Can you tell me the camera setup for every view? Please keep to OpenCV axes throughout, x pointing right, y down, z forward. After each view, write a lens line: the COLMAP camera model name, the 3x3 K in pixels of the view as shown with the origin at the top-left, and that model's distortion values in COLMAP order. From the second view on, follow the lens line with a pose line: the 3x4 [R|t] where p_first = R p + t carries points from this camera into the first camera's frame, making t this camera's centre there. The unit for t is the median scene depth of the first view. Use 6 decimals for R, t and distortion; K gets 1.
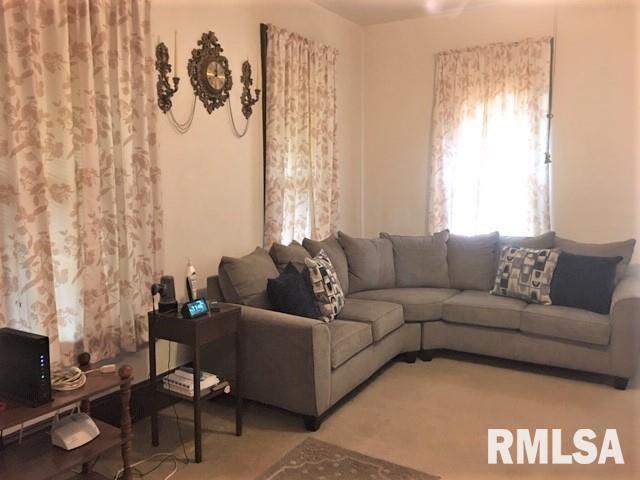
lens RADIAL K [[533.6, 0, 320.0], [0, 533.6, 240.0], [0, 0, 1]] dist [0.008648, -0.002891]
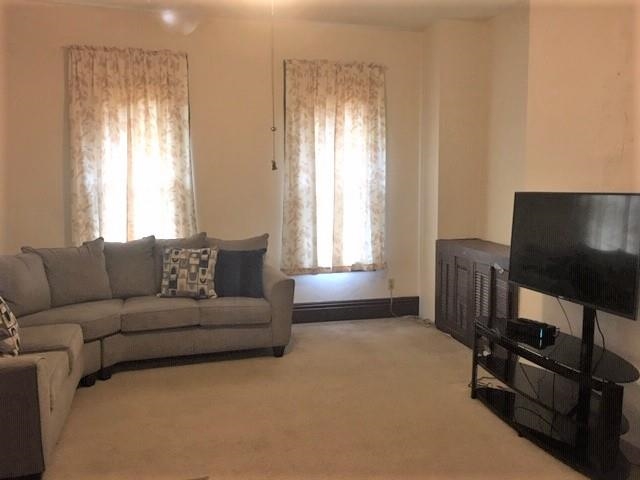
lens RADIAL K [[533.6, 0, 320.0], [0, 533.6, 240.0], [0, 0, 1]] dist [0.008648, -0.002891]
pose [[0.662421, -0.073559, 0.745512, -0.243060], [0.082253, 0.996292, 0.025217, -0.007837], [-0.744603, 0.044616, 0.666015, 0.102519]]
